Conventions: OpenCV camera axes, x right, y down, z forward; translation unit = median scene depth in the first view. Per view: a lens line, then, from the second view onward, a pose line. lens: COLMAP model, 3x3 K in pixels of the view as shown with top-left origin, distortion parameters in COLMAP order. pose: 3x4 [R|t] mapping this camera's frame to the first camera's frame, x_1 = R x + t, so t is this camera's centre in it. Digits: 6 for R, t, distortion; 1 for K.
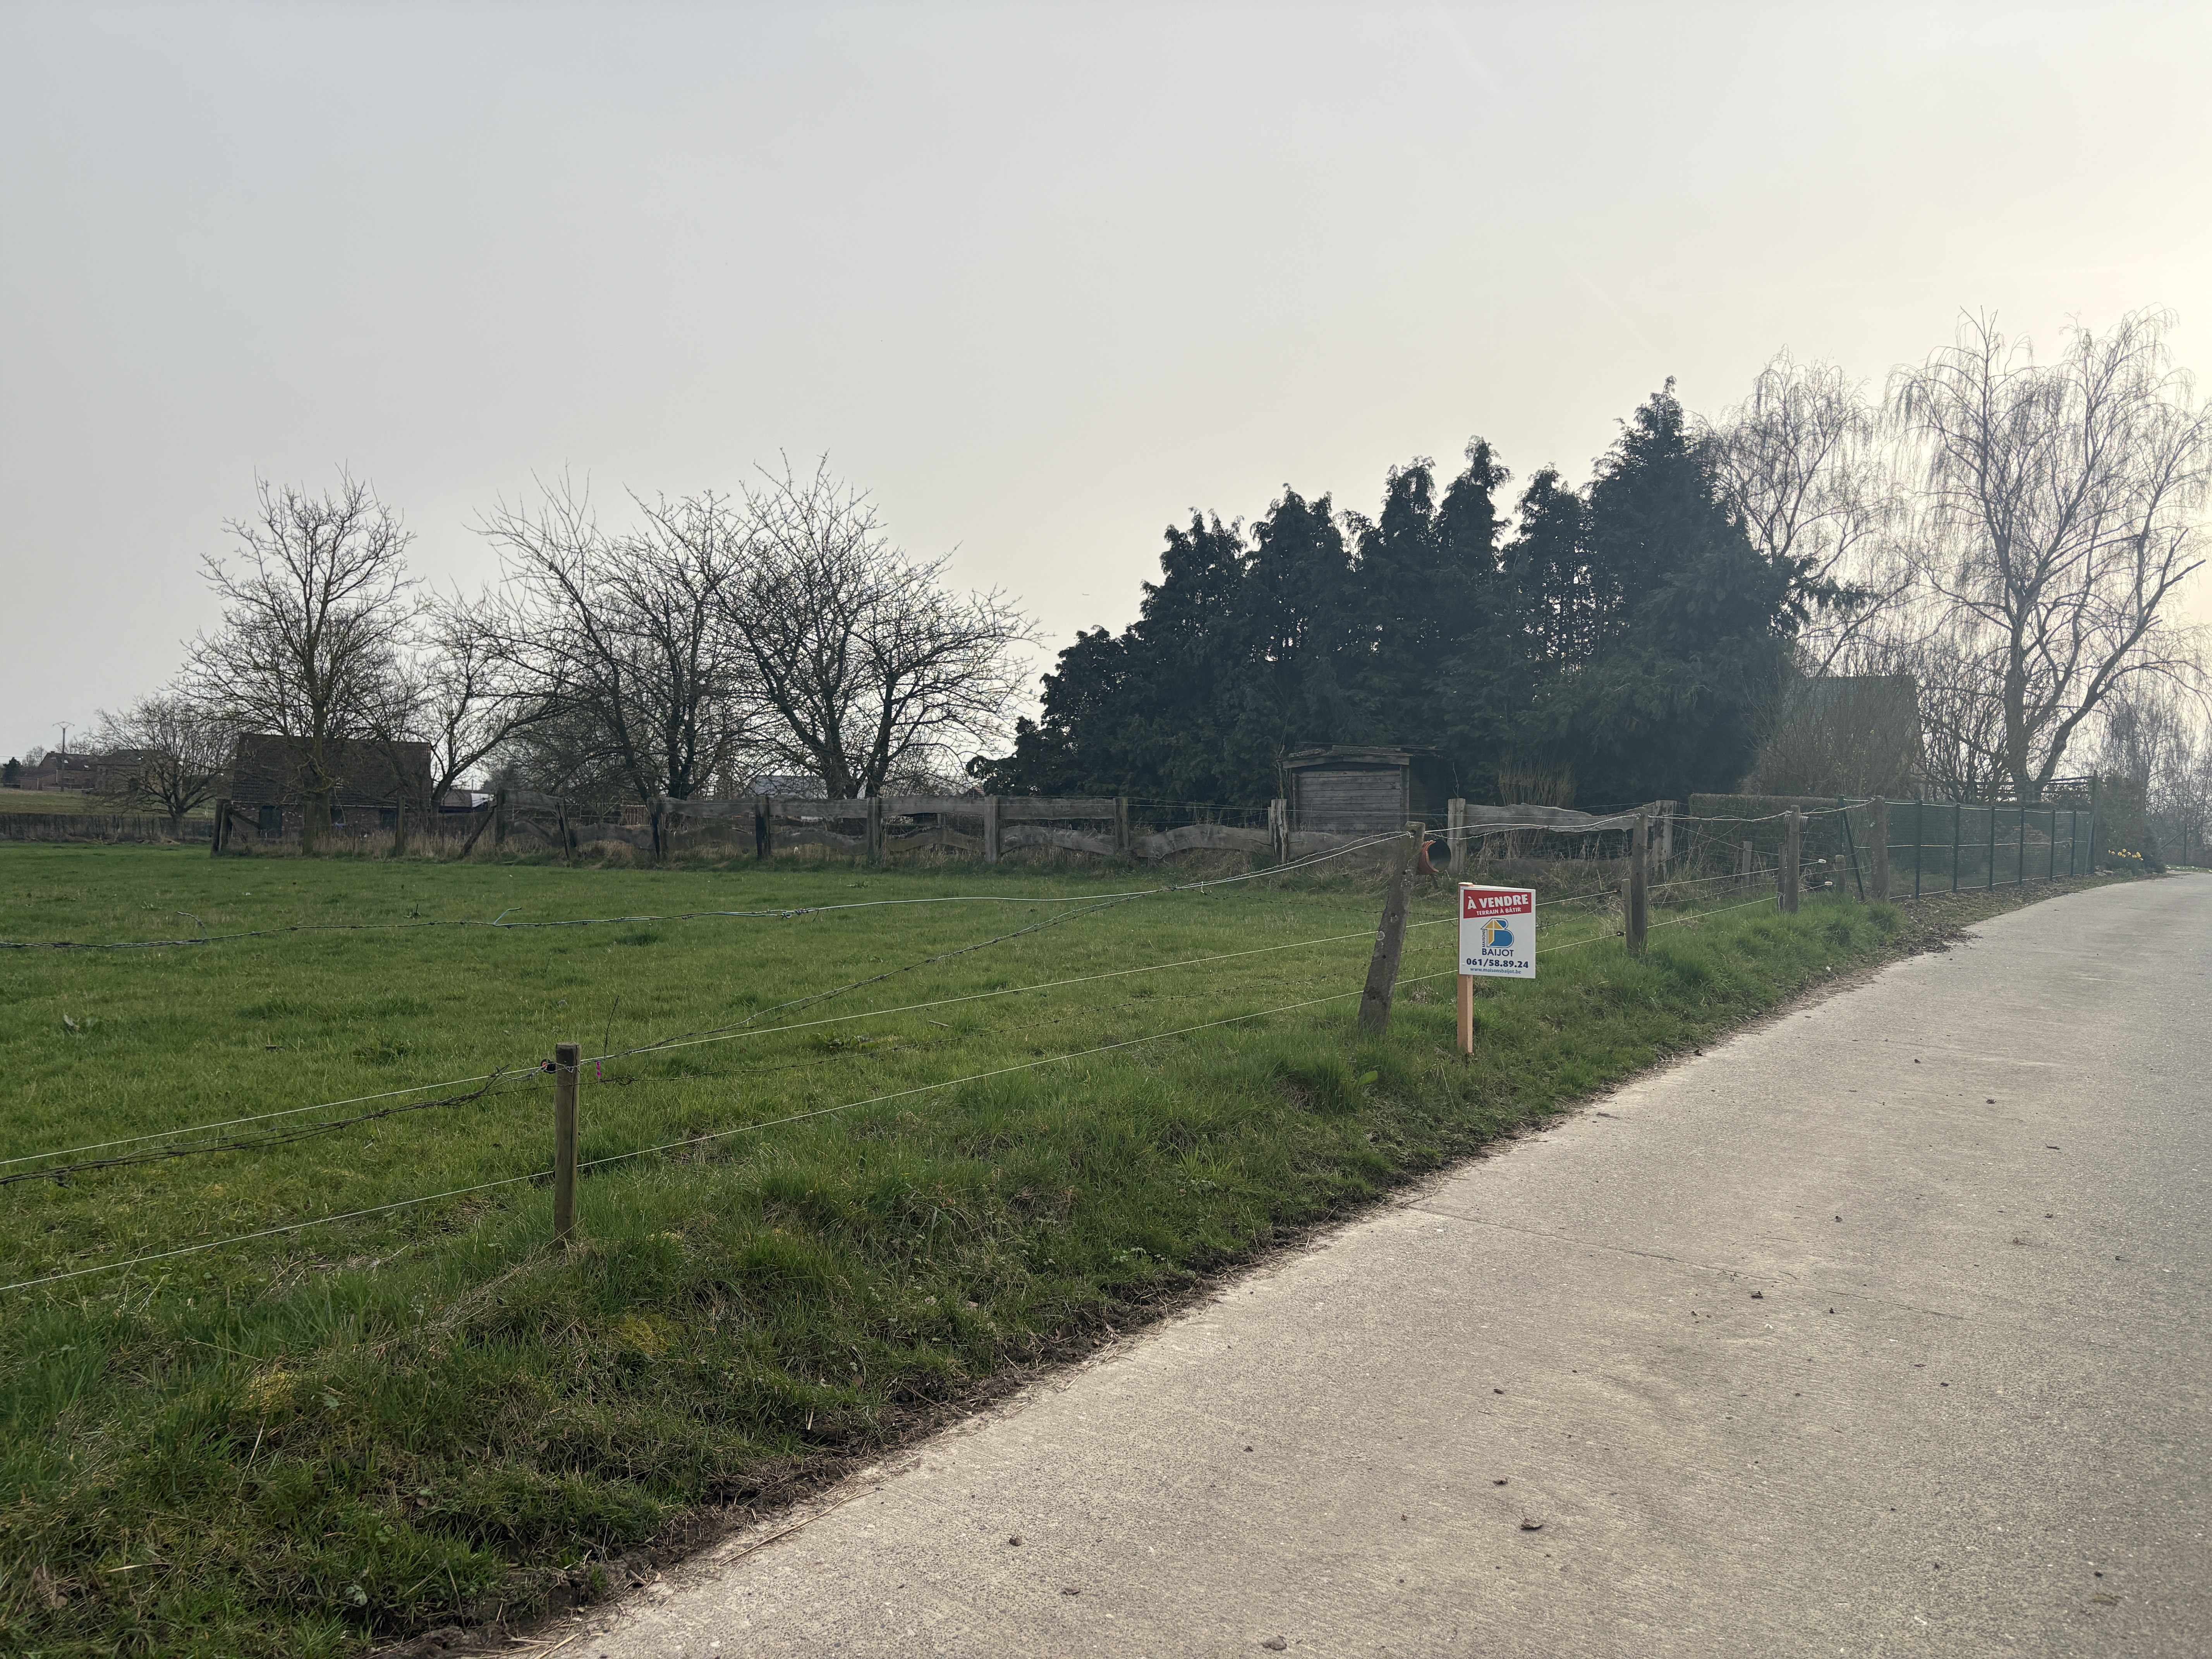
lens RADIAL K [[1694.2, 0, 1106.0], [0, 1694.2, 829.5], [0, 0, 1]] dist [0.065706, -0.089268]
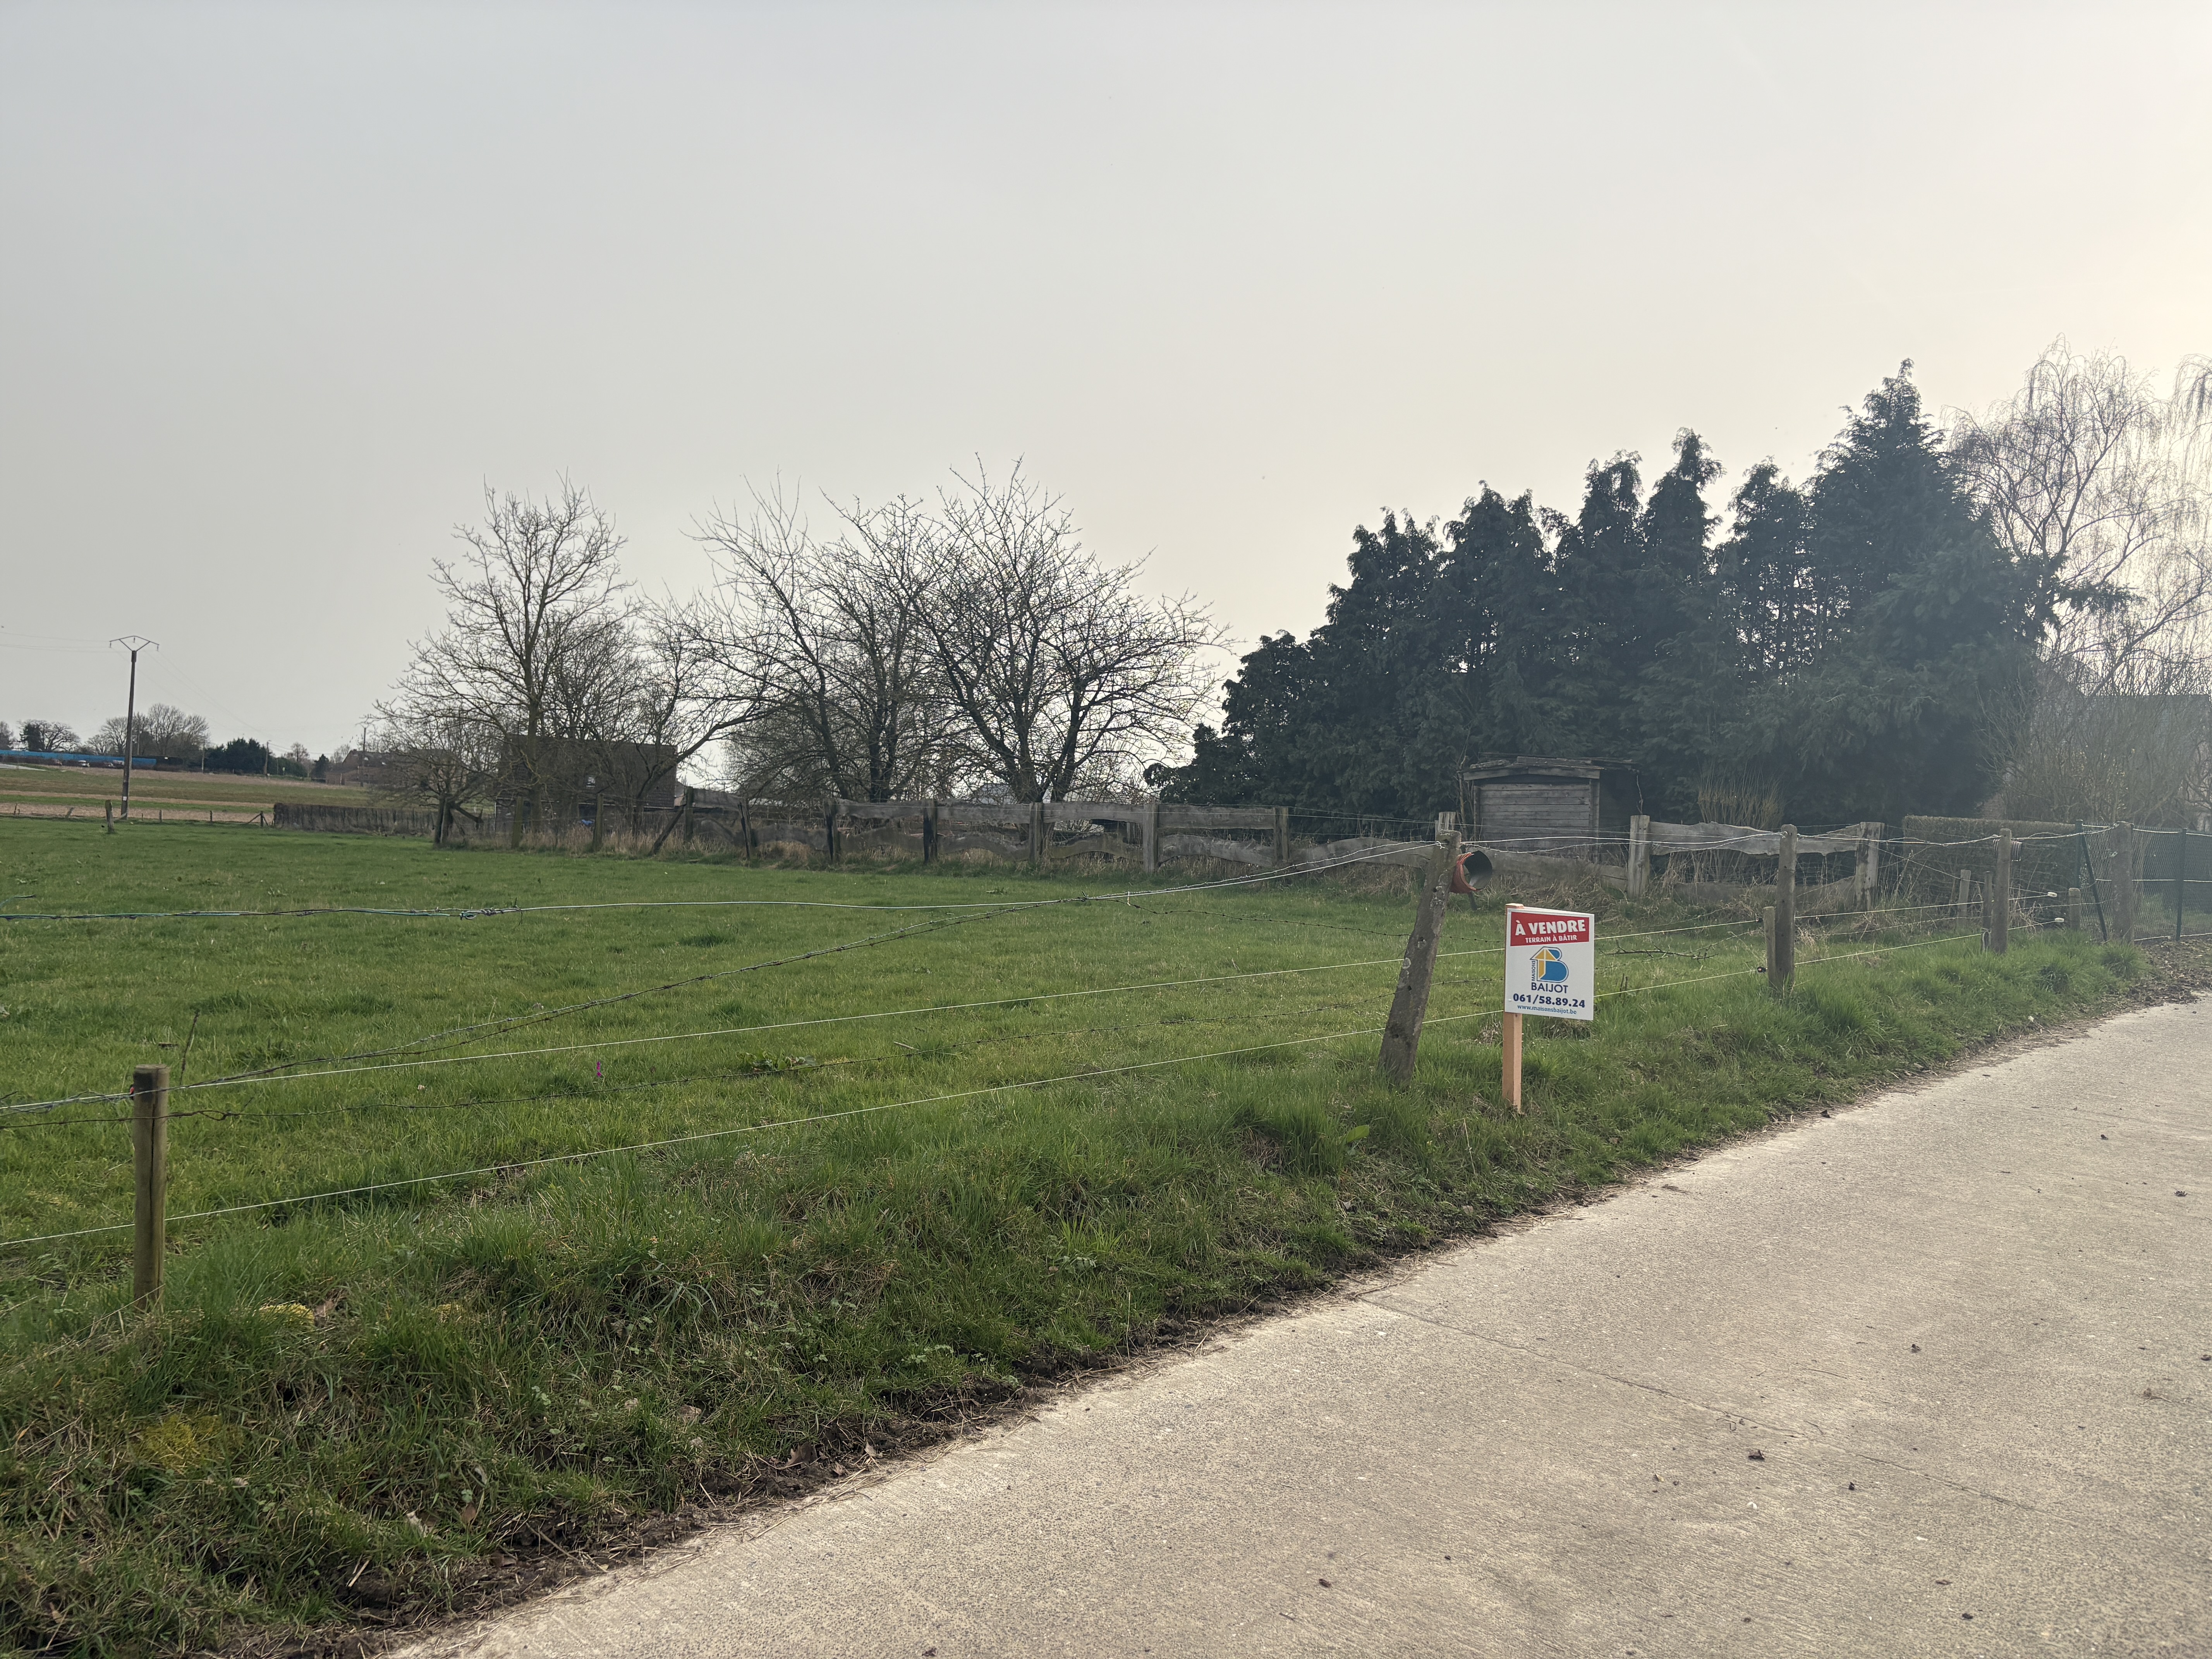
lens RADIAL K [[1694.2, 0, 1106.0], [0, 1694.2, 829.5], [0, 0, 1]] dist [0.065706, -0.089268]
pose [[0.990506, 0.022852, -0.135556, 0.028545], [-0.023840, 0.999700, -0.005672, 0.000905], [0.135386, 0.008849, 0.990753, 0.030753]]
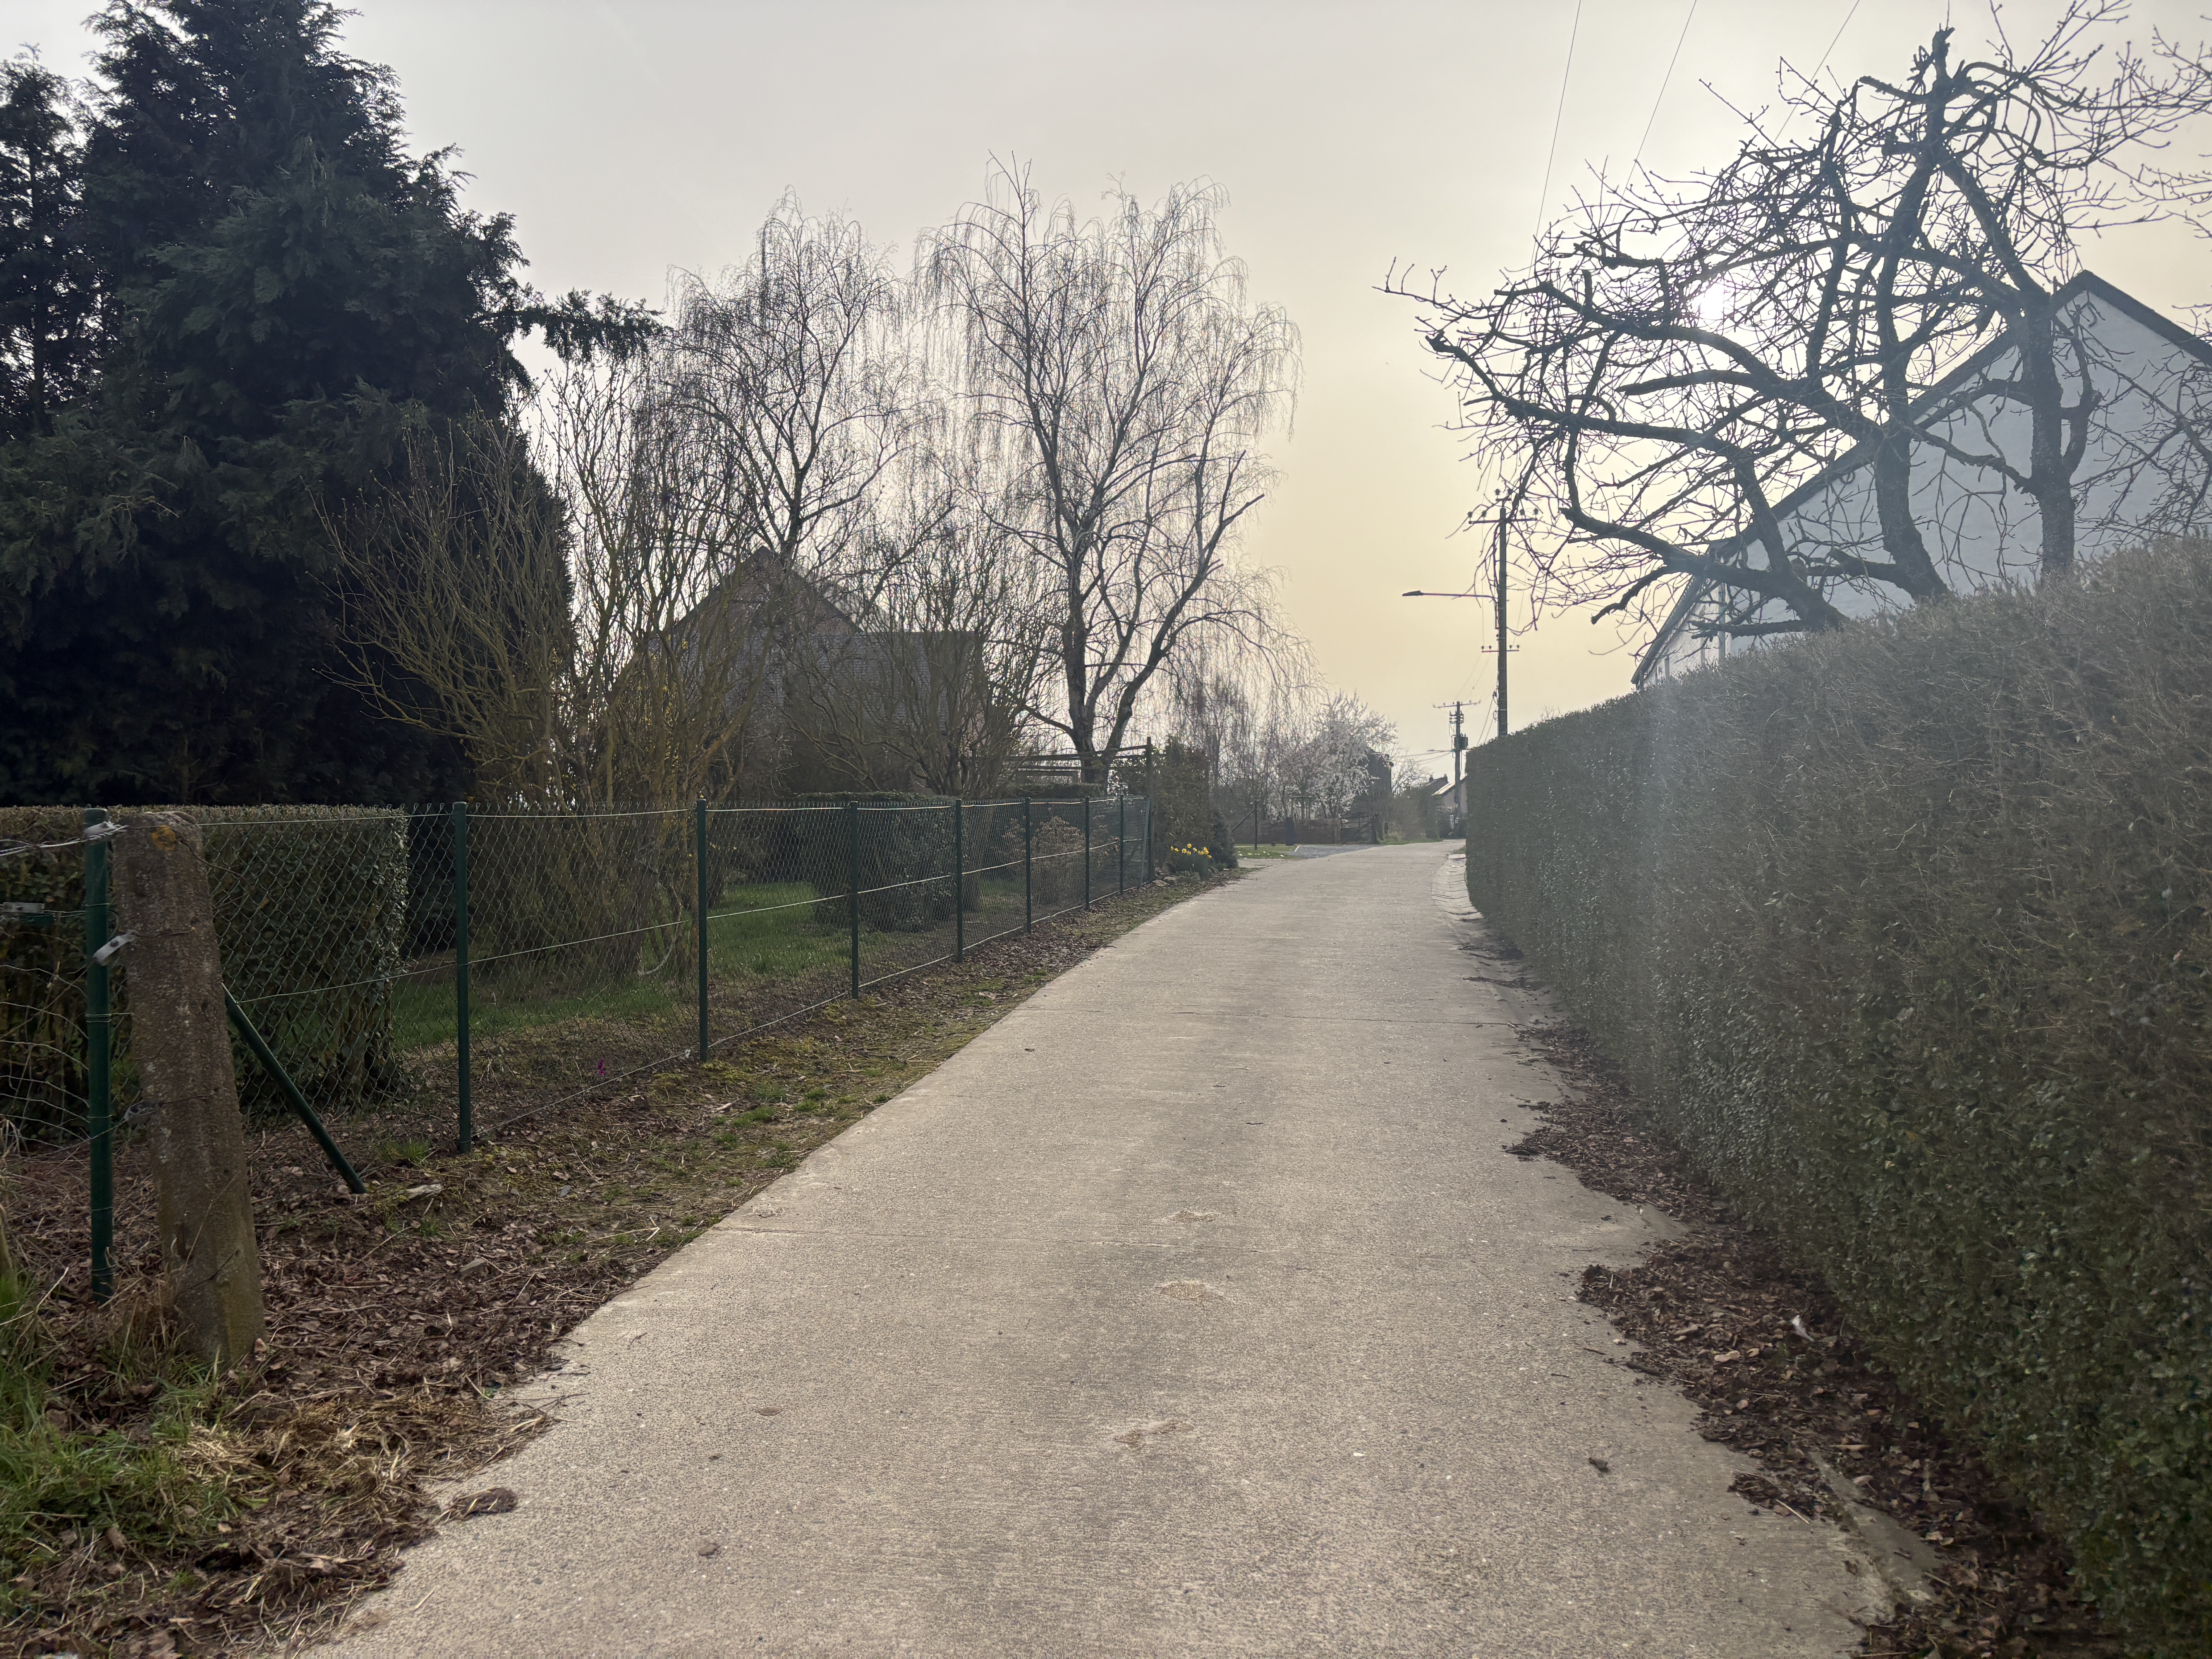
lens RADIAL K [[1657.4, 0, 1105.8], [0, 1657.4, 824.6], [0, 0, 1]] dist [0.040024, -0.074715]
pose [[0.886921, -0.038338, 0.460328, 0.250417], [0.034360, 0.999265, 0.017021, -0.009883], [-0.460642, 0.000721, 0.887586, 0.410593]]
